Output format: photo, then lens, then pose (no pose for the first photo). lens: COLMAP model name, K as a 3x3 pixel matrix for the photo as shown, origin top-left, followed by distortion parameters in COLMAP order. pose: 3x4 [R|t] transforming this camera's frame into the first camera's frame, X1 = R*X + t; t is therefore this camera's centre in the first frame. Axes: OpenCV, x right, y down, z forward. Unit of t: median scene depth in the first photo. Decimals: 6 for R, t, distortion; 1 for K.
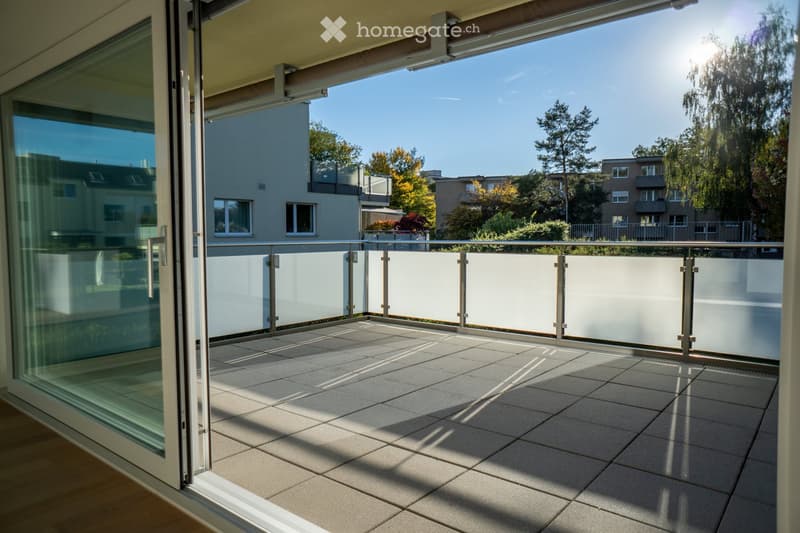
lens RADIAL K [[546.4, 0, 400.3], [0, 546.4, 271.1], [0, 0, 1]] dist [0.004740, 0.041675]
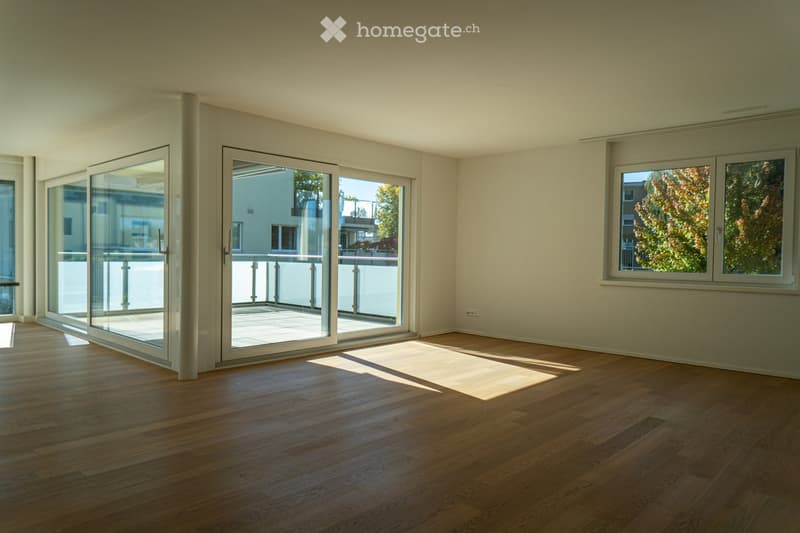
lens RADIAL K [[548.4, 0, 400.0], [0, 548.4, 266.5], [0, 0, 1]] dist [0.024361, 0.001602]
pose [[0.998336, 0.016828, -0.055161, 0.219752], [-0.019145, 0.998945, -0.041739, 0.019132], [0.054400, 0.042725, 0.997605, -0.295359]]
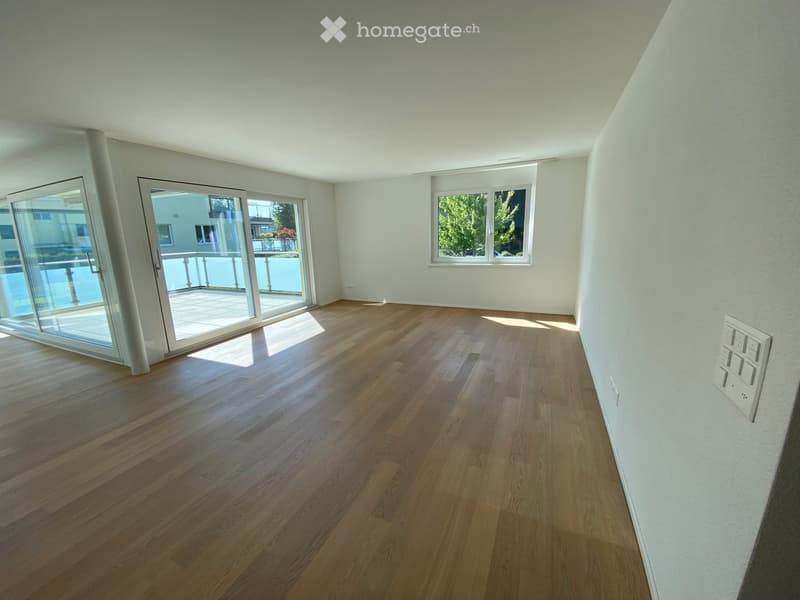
lens RADIAL K [[324.5, 0, 406.5], [0, 324.5, 299.5], [0, 0, 1]] dist [-0.002142, -0.000524]
pose [[0.960498, -0.082975, 0.265628, 0.208191], [0.047711, 0.989481, 0.136567, -0.004252], [-0.274166, -0.118499, 0.954354, -0.252356]]
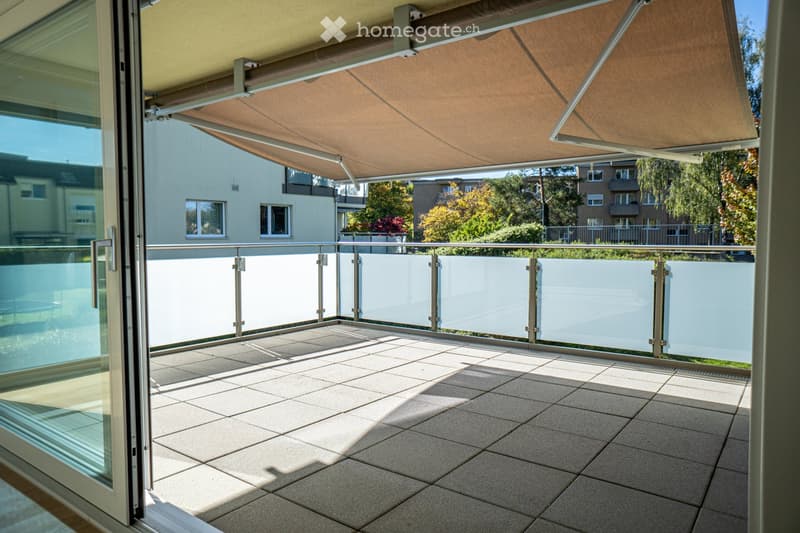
lens RADIAL K [[548.4, 0, 400.0], [0, 548.4, 266.5], [0, 0, 1]] dist [0.024361, 0.001602]
pose [[0.999258, -0.000094, 0.038516, 0.006066], [0.000599, 0.999914, -0.013113, -0.000281], [-0.038511, 0.013126, 0.999172, 0.007893]]
